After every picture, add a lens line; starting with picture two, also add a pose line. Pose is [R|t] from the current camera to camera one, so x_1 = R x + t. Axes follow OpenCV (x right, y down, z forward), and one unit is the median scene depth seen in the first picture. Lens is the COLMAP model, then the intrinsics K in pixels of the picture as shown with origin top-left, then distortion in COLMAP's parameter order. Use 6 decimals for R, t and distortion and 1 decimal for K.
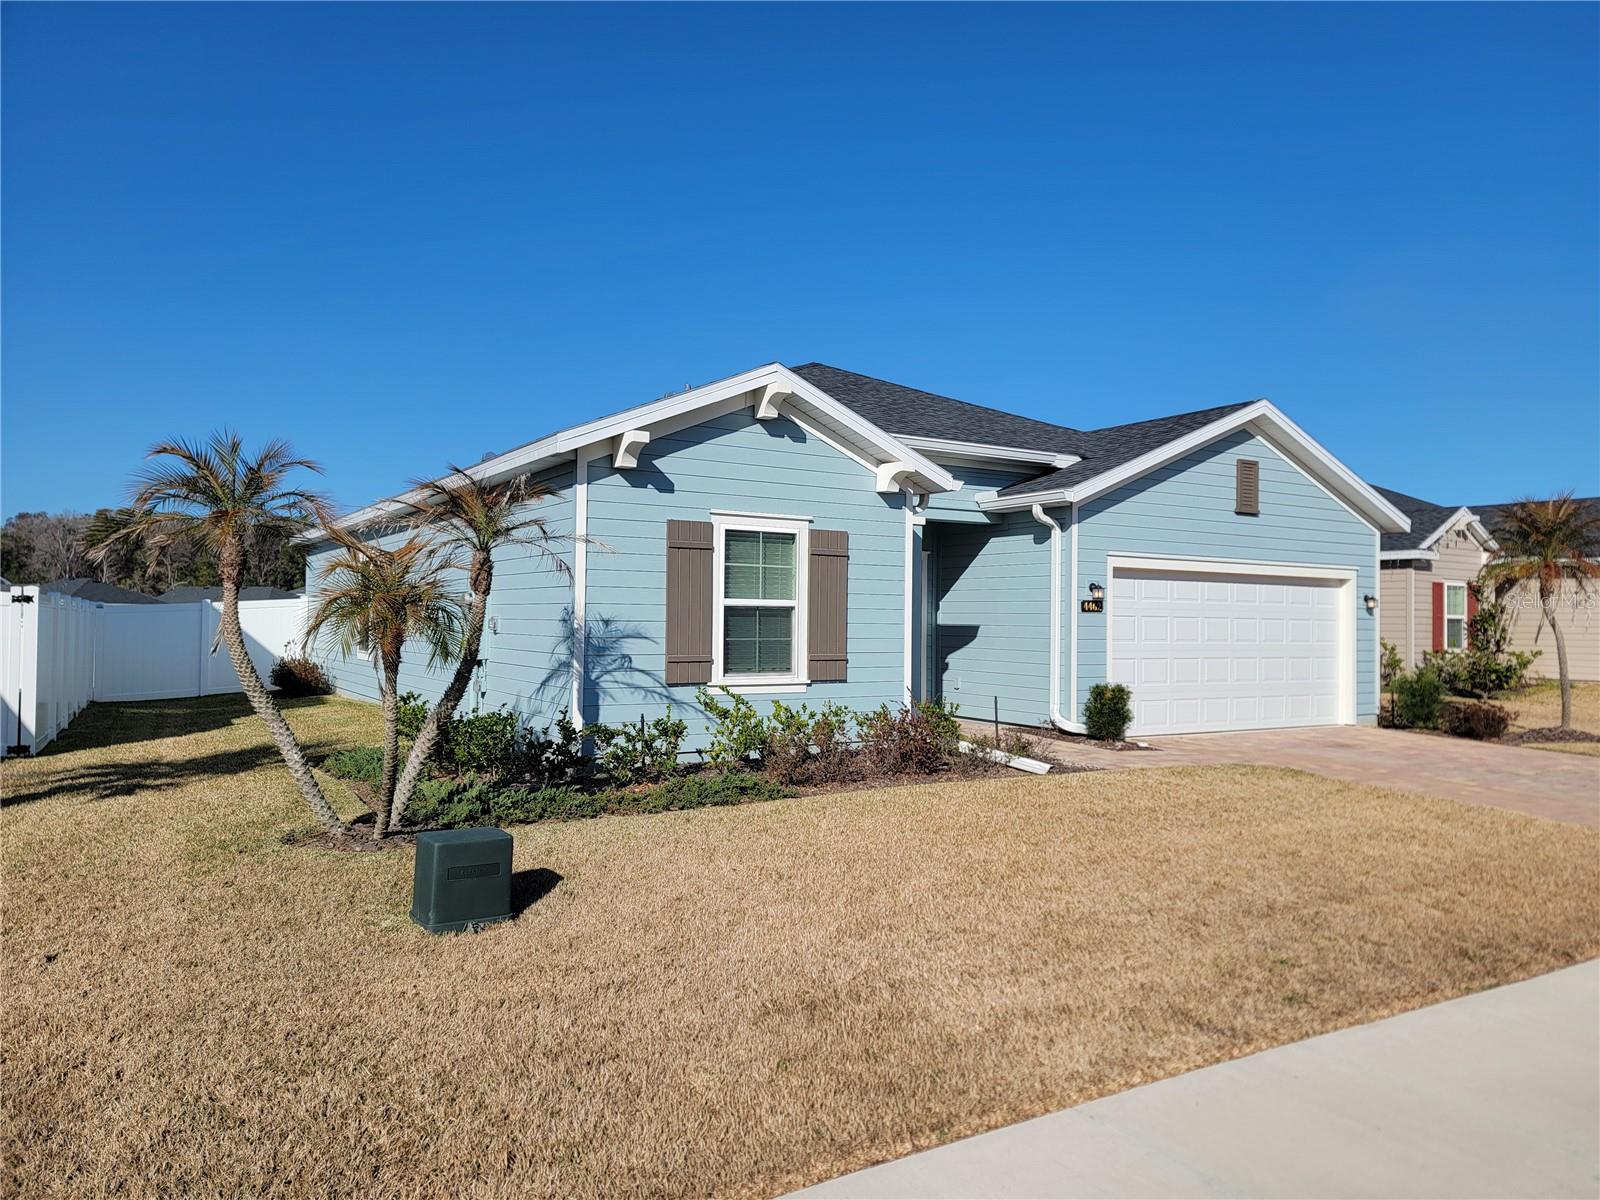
lens RADIAL K [[1106.2, 0, 800.0], [0, 1106.2, 600.0], [0, 0, 1]] dist [0.087945, -0.073755]
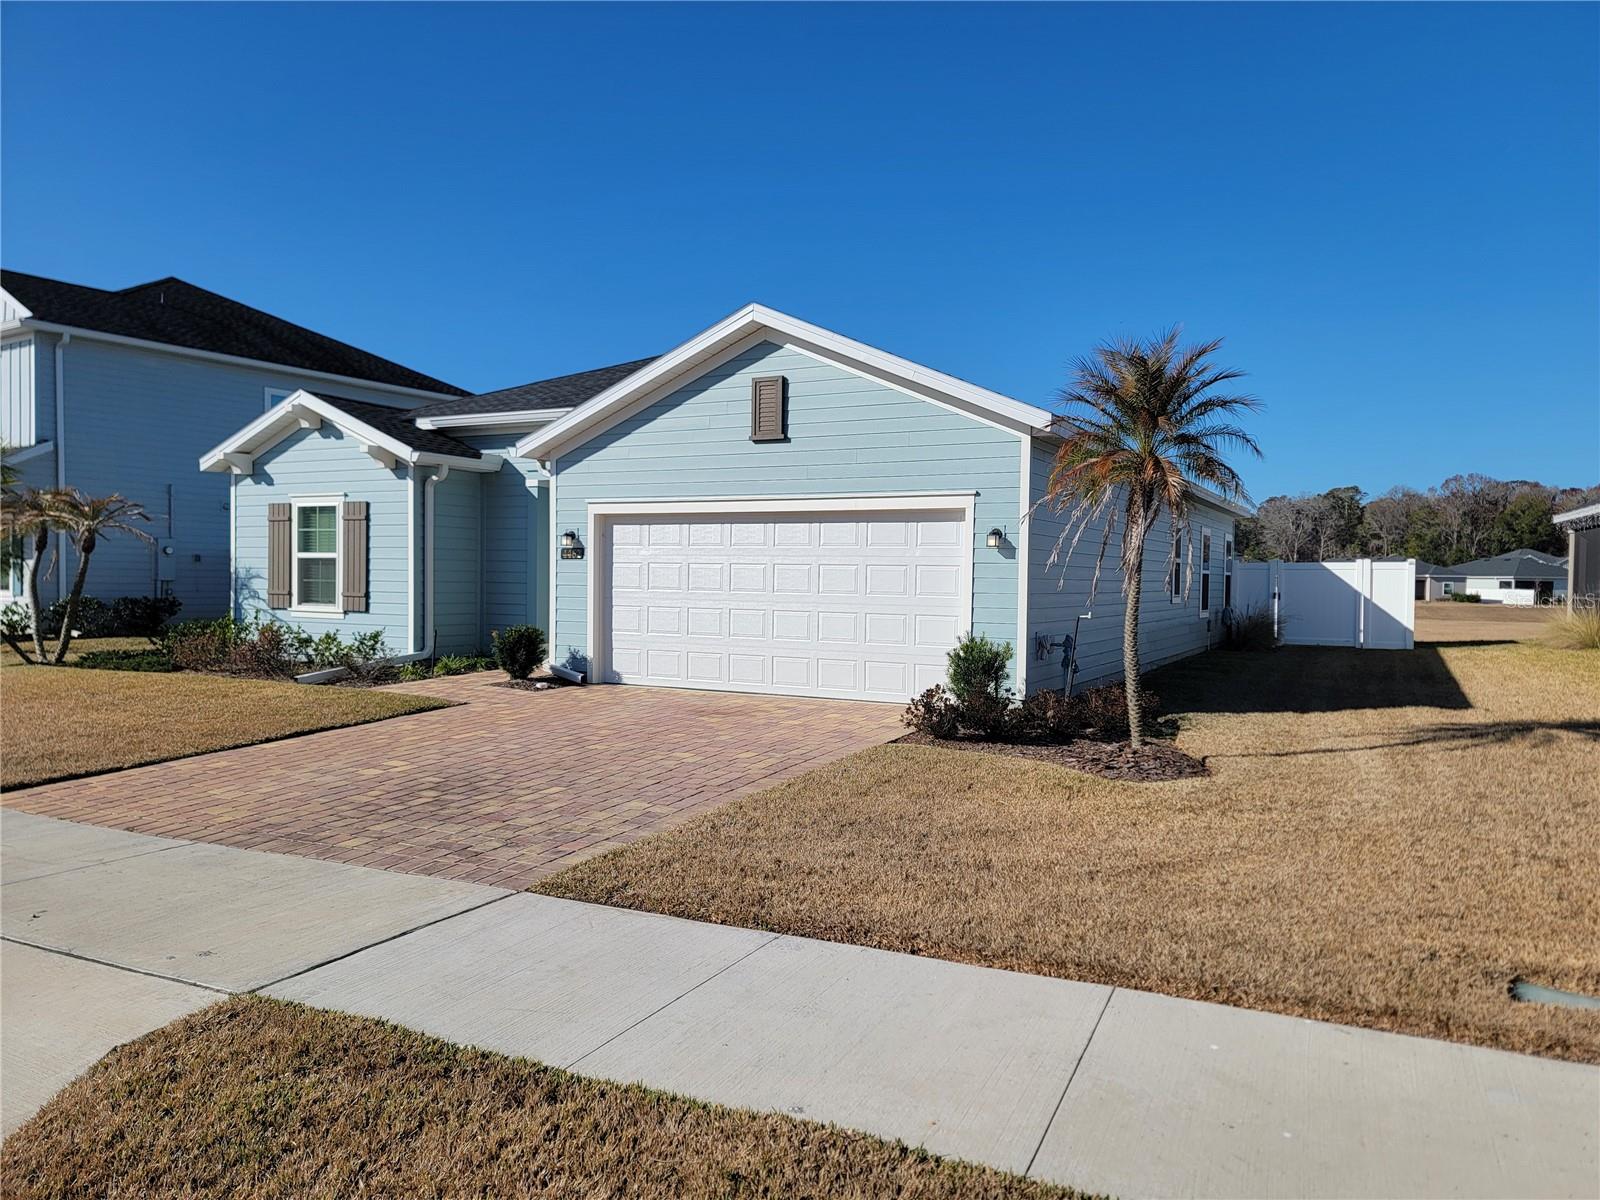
lens RADIAL K [[1105.1, 0, 800.0], [0, 1105.1, 600.0], [0, 0, 1]] dist [0.029280, -0.000372]
pose [[0.505030, 0.013281, -0.862999, 1.500245], [0.007789, 0.999771, 0.019944, 0.035989], [0.863067, -0.016794, 0.504811, 0.788004]]
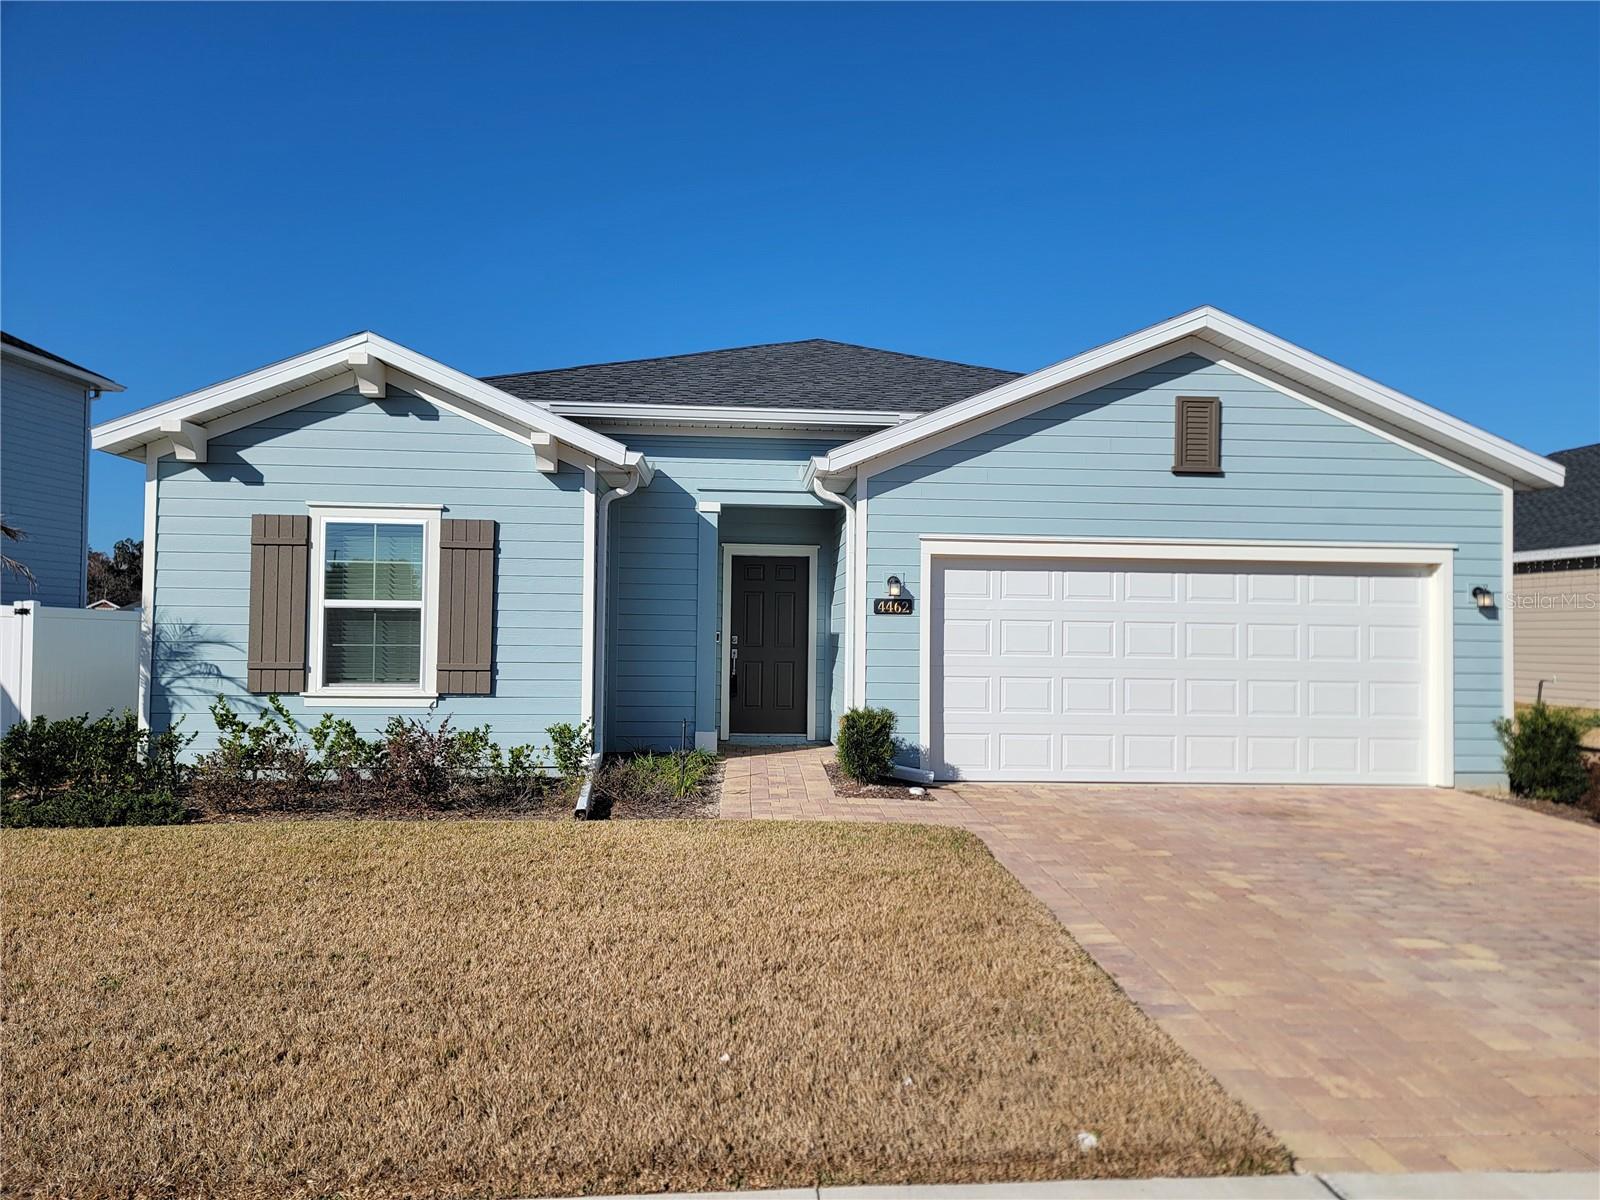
lens RADIAL K [[1108.2, 0, 800.0], [0, 1108.2, 600.0], [0, 0, 1]] dist [0.089513, -0.076073]
pose [[0.885428, -0.015953, -0.464502, 0.665146], [0.006629, 0.999743, -0.021699, 0.020486], [0.464729, 0.016133, 0.885306, 0.353873]]
